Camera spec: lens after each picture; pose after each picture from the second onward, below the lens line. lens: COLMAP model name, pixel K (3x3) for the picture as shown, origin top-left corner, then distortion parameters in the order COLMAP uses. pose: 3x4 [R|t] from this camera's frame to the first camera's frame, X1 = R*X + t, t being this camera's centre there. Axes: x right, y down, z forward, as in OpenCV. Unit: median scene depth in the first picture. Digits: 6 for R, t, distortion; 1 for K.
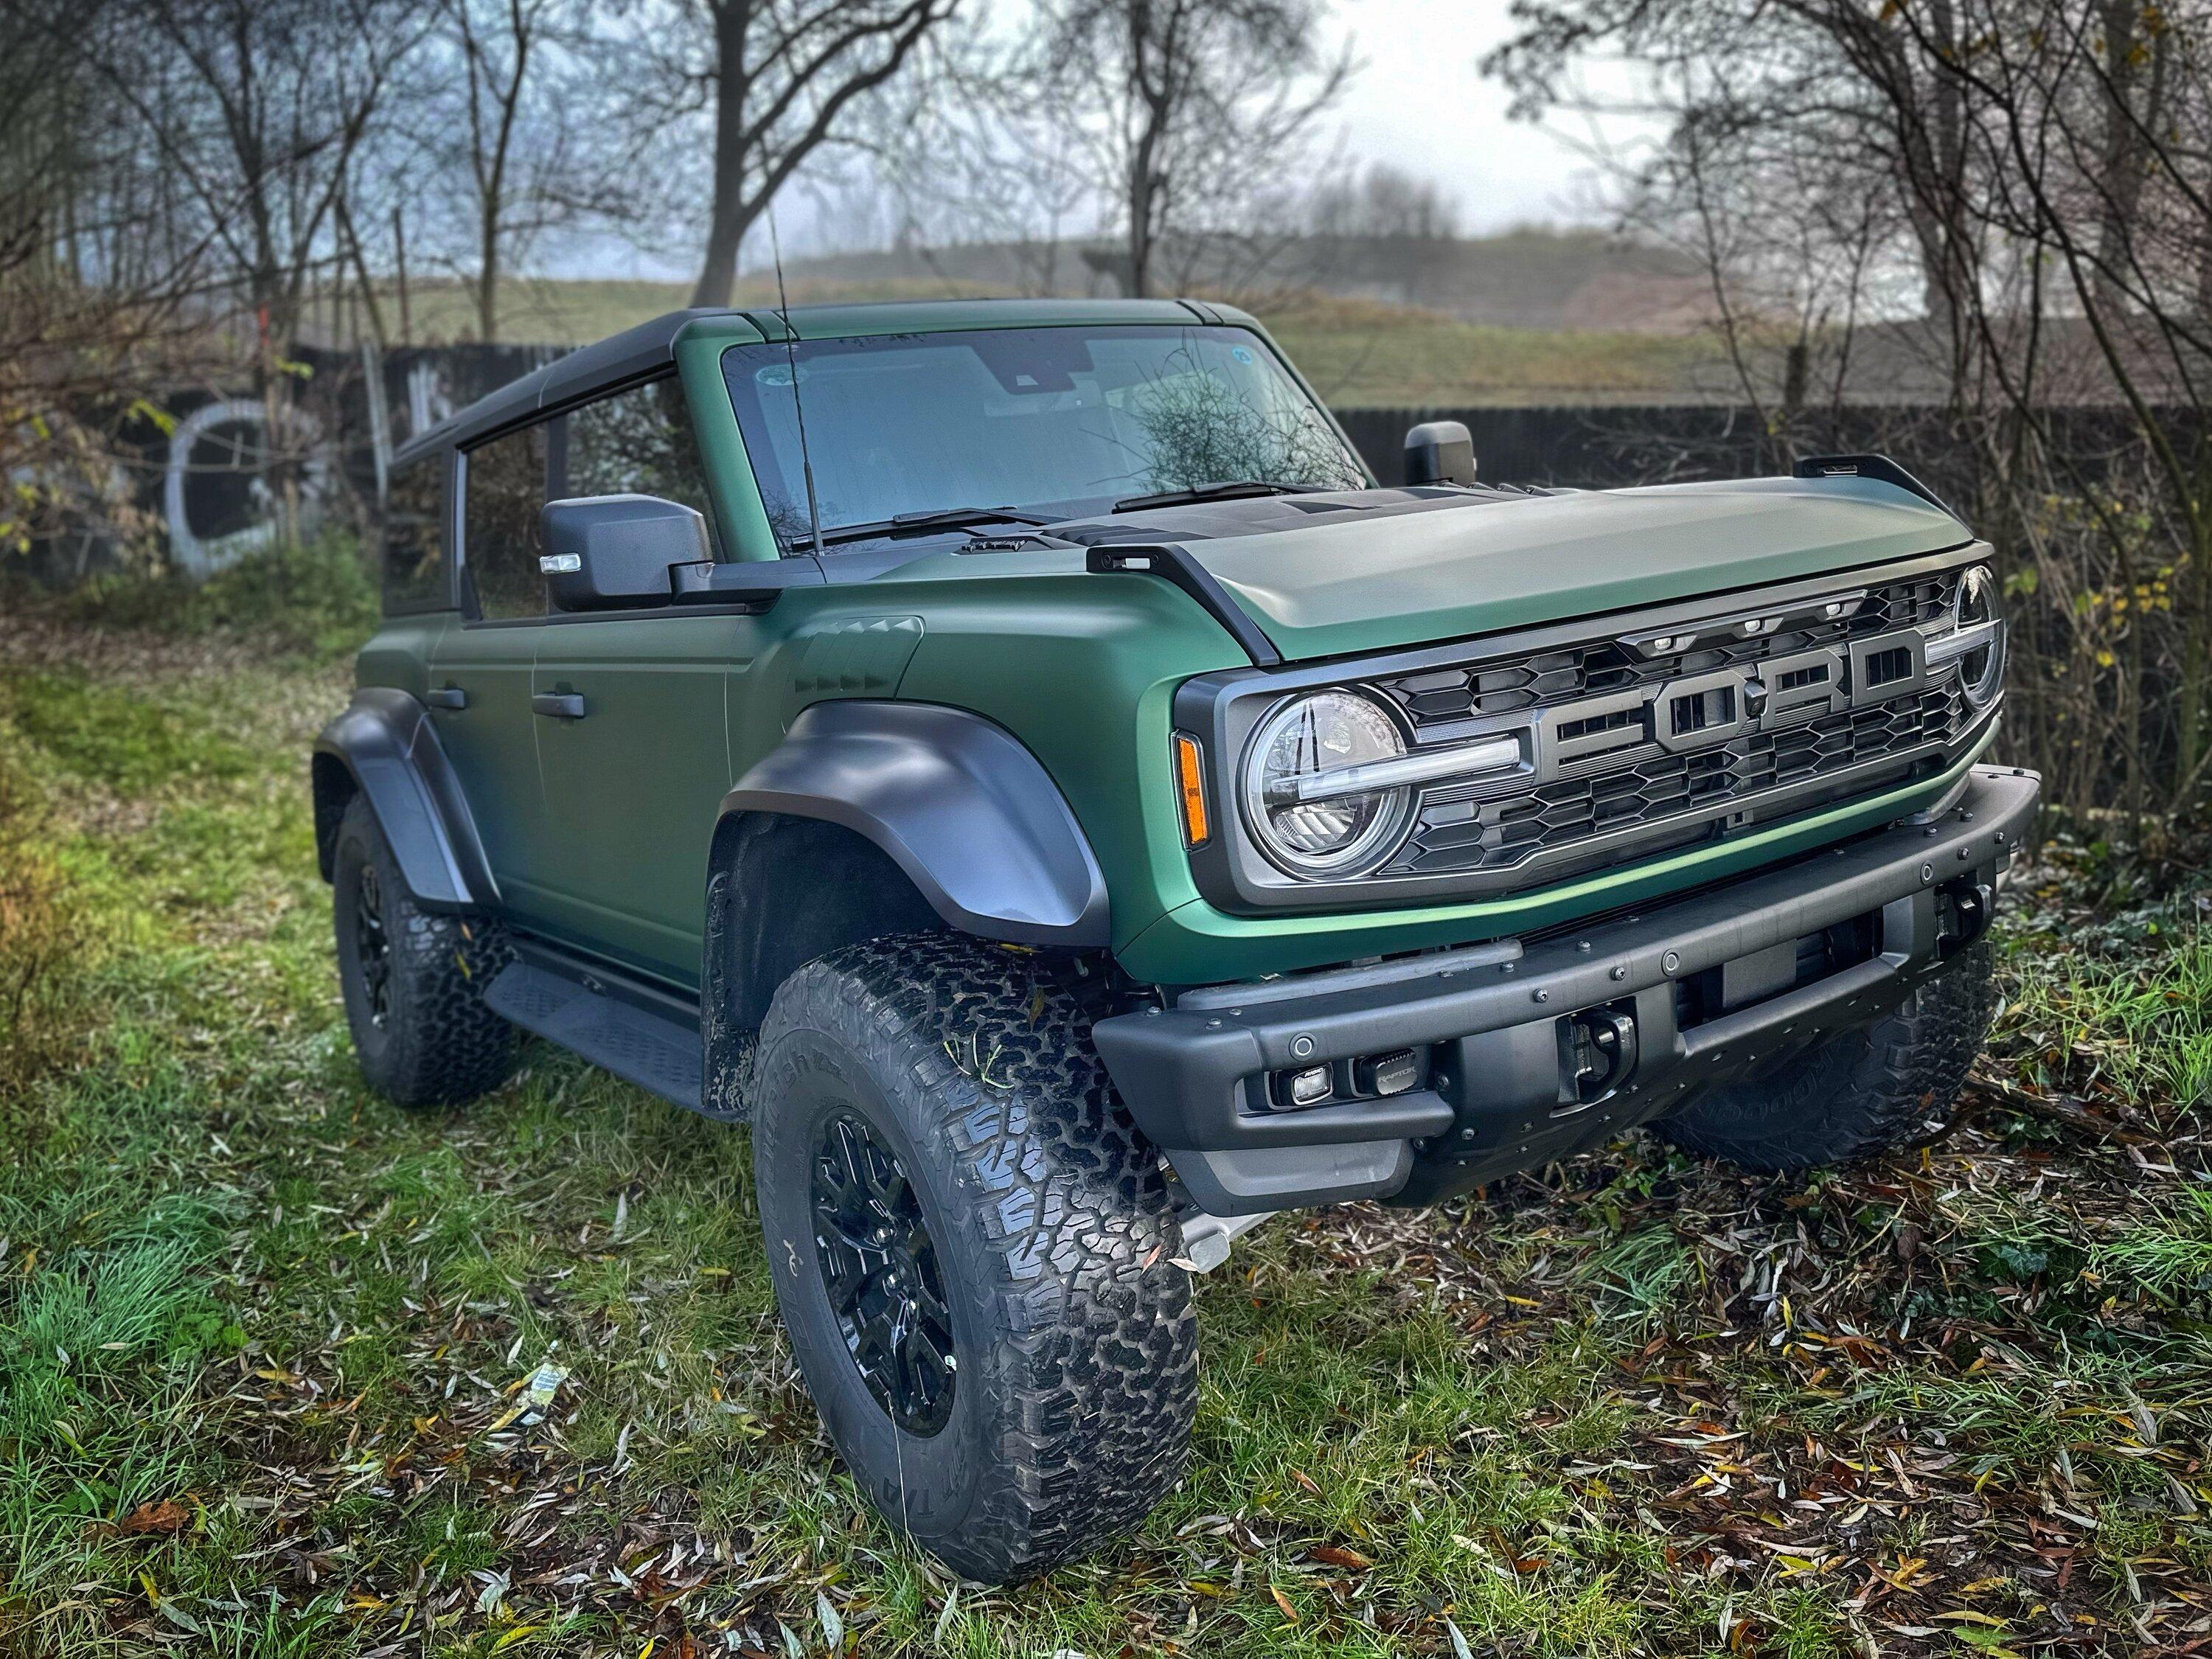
lens RADIAL K [[1782.5, 0, 1062.7], [0, 1782.5, 828.2], [0, 0, 1]] dist [0.094060, 0.004055]
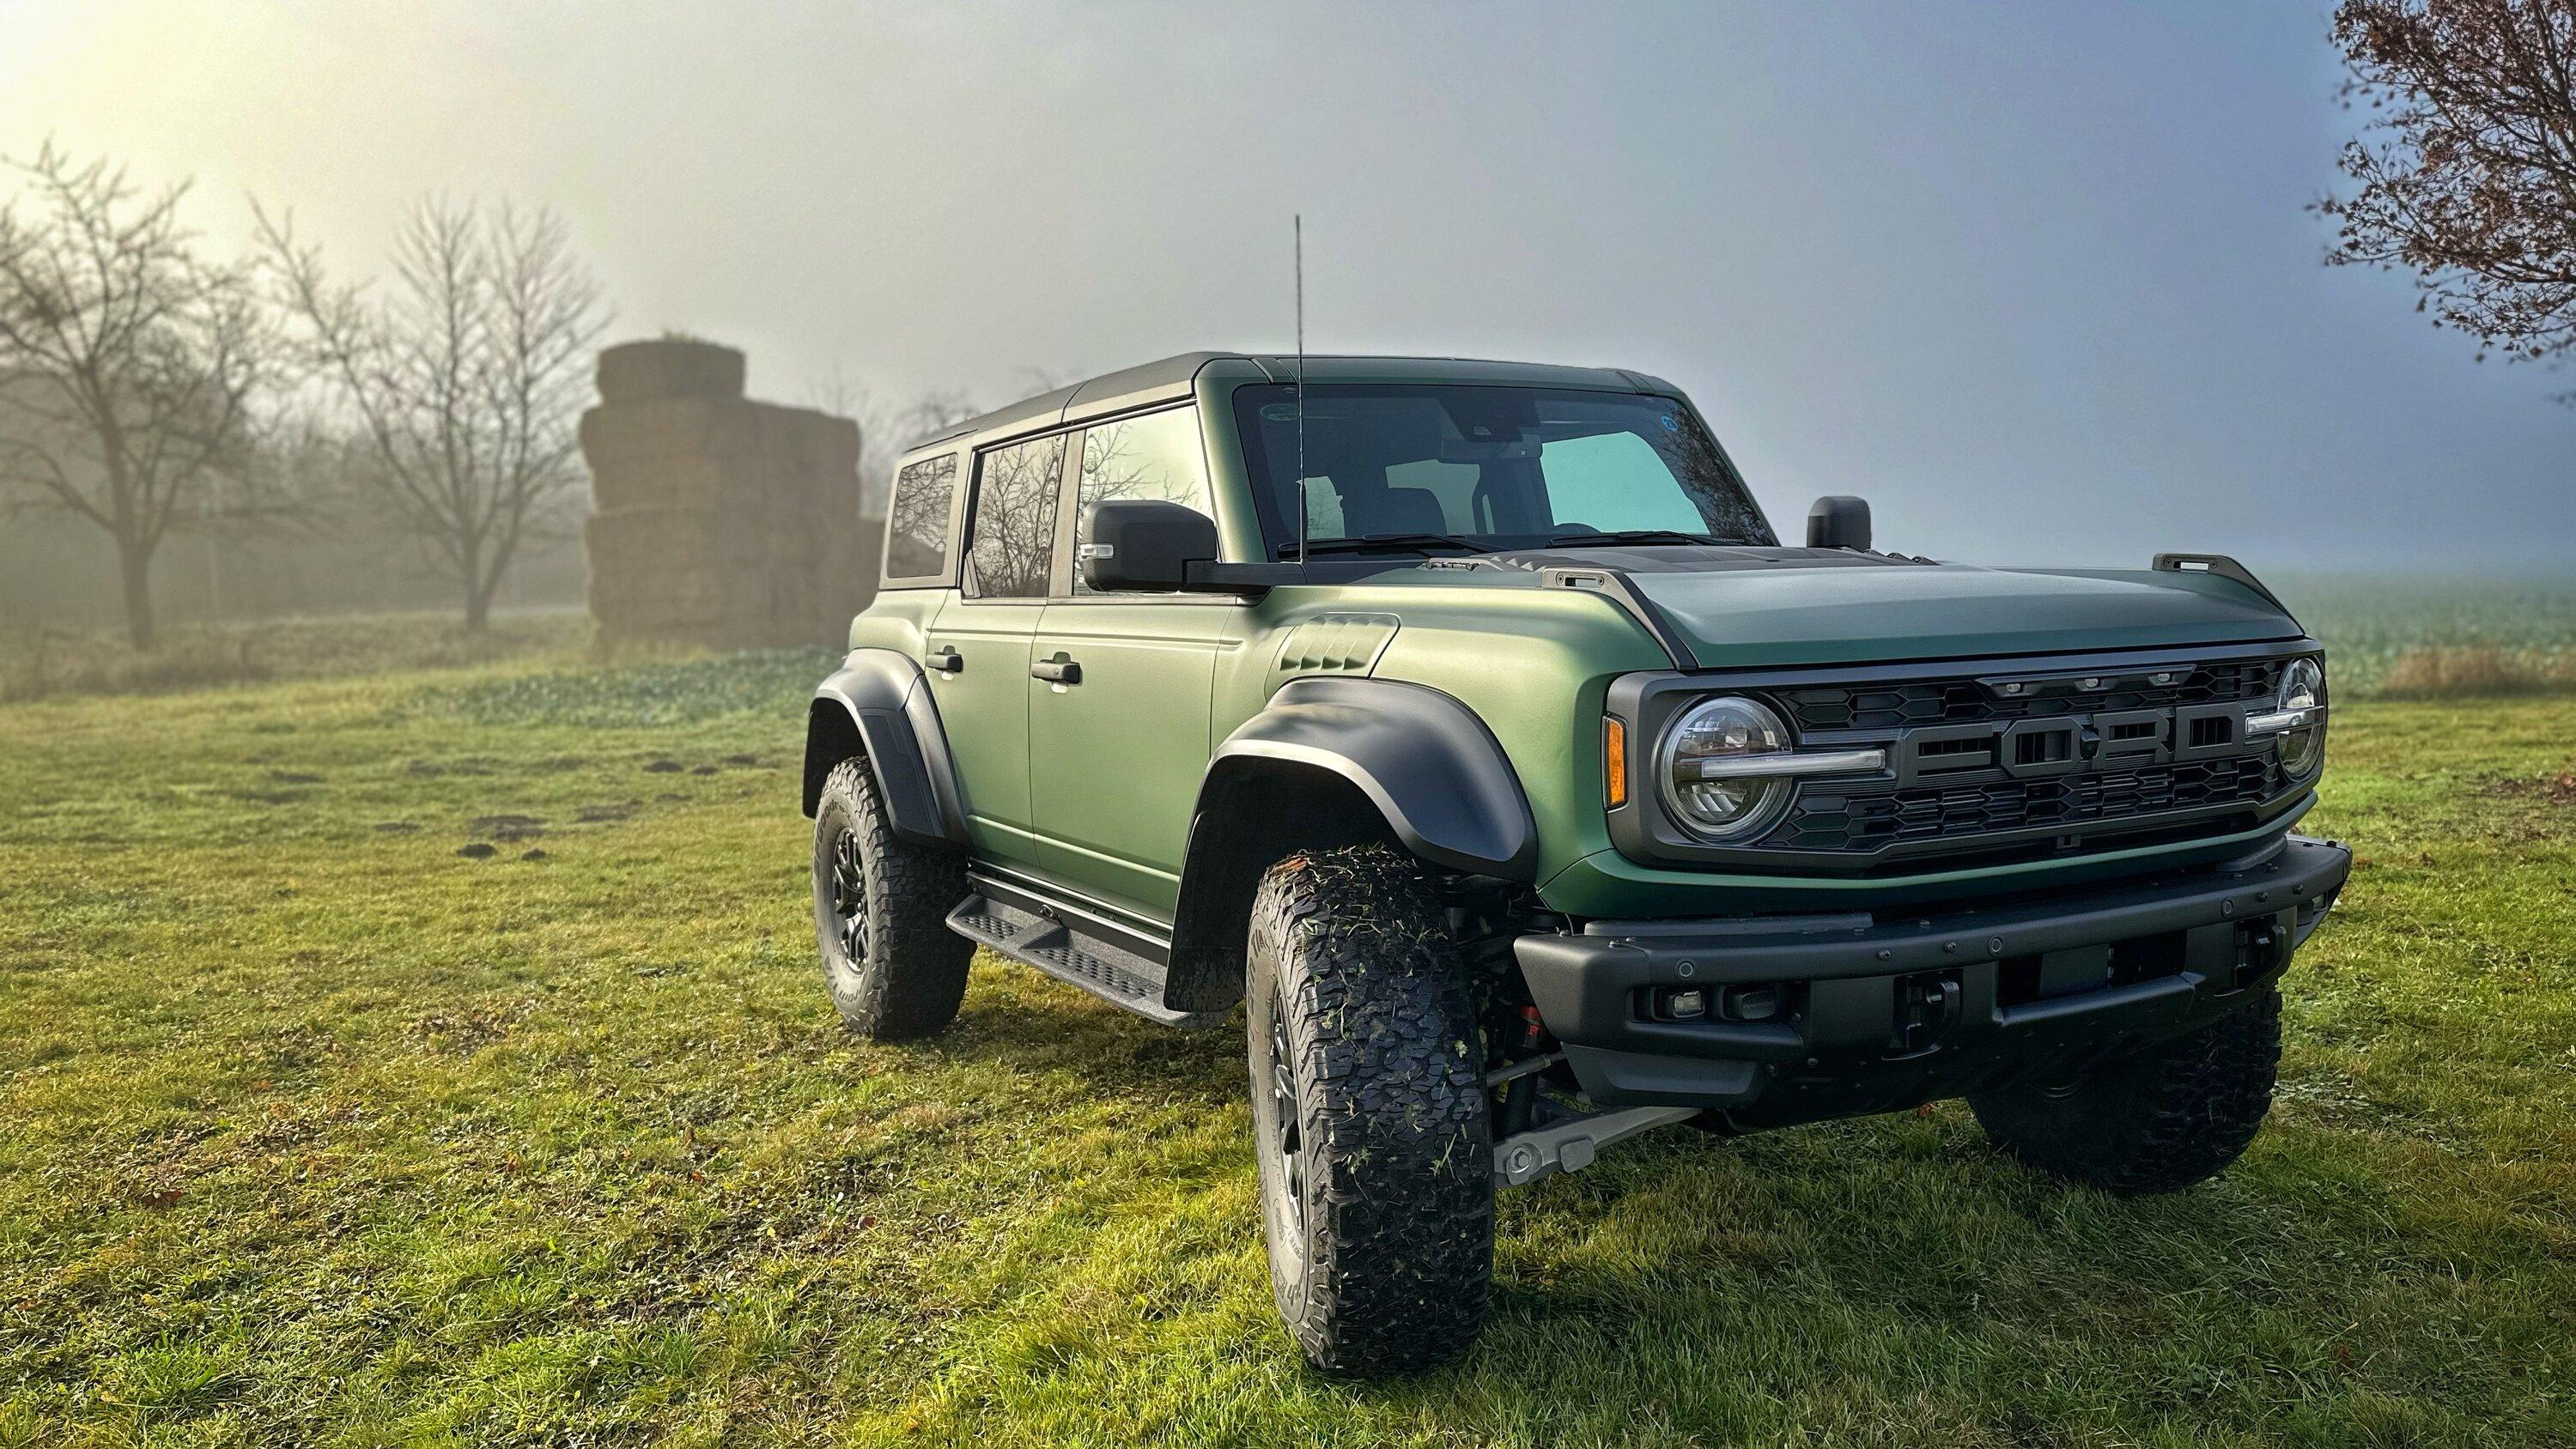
lens RADIAL K [[1872.8, 0, 1173.6], [0, 1872.8, 798.5], [0, 0, 1]] dist [0.022765, -0.003773]
pose [[0.987186, 0.102467, -0.122332, -0.068819], [-0.107498, 0.993580, -0.035243, 0.081168], [0.117936, 0.047941, 0.991863, -0.344073]]
